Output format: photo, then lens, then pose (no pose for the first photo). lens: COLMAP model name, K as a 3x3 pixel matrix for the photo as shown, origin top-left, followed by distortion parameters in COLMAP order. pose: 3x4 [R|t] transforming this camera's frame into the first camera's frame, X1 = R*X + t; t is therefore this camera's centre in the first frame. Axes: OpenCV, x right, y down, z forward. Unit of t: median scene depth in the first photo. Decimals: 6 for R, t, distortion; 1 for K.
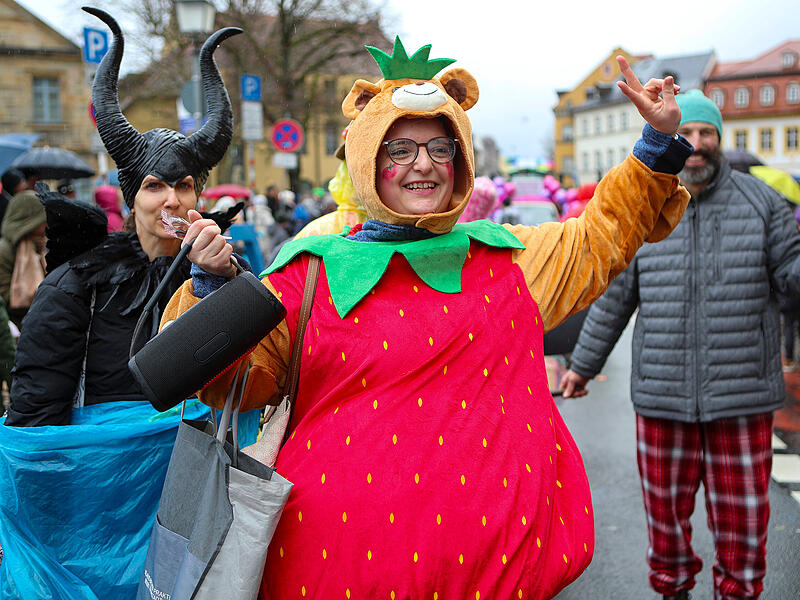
lens RADIAL K [[898.7, 0, 402.5], [0, 898.7, 306.1], [0, 0, 1]] dist [-0.060473, 0.000000]
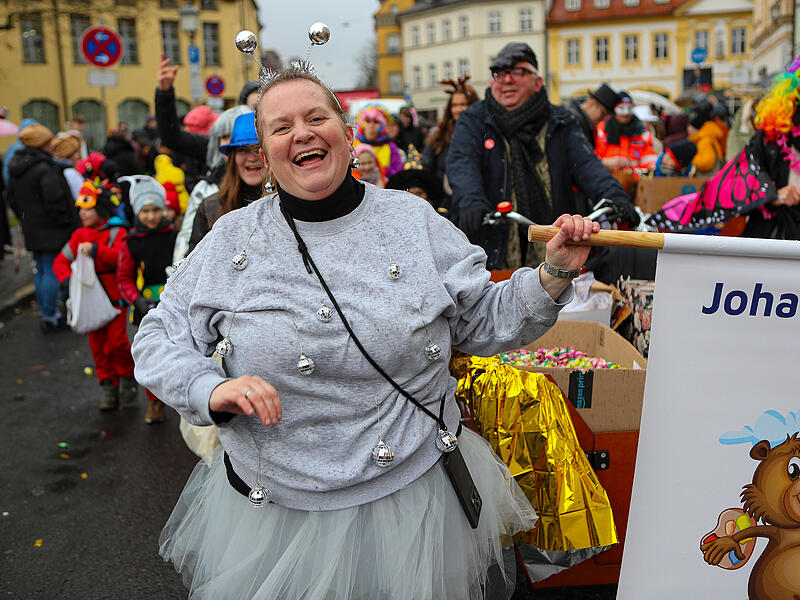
lens RADIAL K [[896.8, 0, 405.1], [0, 896.8, 298.5], [0, 0, 1]] dist [-0.014433, 0.000000]
pose [[0.977355, -0.053060, 0.204845, 0.009878], [0.037841, 0.996273, 0.077516, -0.020203], [-0.208195, -0.068009, 0.975720, 0.168398]]
